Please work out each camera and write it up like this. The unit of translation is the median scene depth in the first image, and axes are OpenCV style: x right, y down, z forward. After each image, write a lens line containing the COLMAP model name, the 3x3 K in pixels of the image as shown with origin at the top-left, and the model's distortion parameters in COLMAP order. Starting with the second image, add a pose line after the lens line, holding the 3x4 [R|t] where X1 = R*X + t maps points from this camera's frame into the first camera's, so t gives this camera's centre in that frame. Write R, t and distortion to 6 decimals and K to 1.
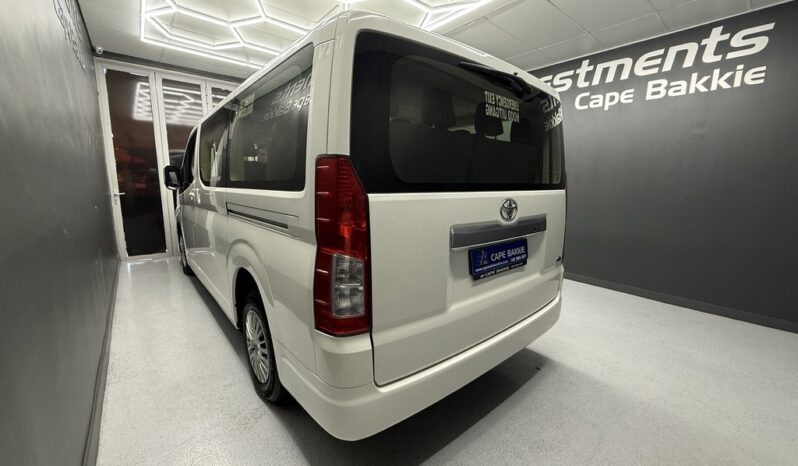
lens RADIAL K [[313.1, 0, 399.6], [0, 313.1, 229.7], [0, 0, 1]] dist [-0.001508, -0.000046]
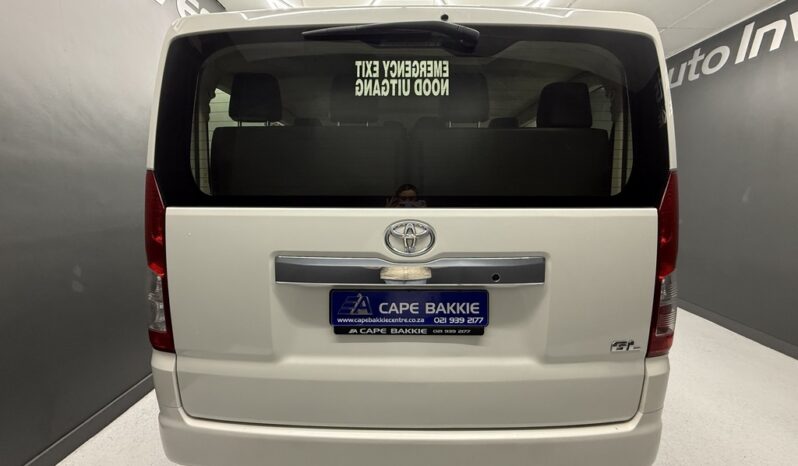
lens RADIAL K [[301.5, 0, 399.1], [0, 301.5, 227.9], [0, 0, 1]] dist [-0.001259, -0.000078]
pose [[0.761268, 0.069221, -0.644732, 0.739078], [-0.094066, 0.995557, -0.004182, -0.081520], [0.641578, 0.063831, 0.764397, 0.541129]]
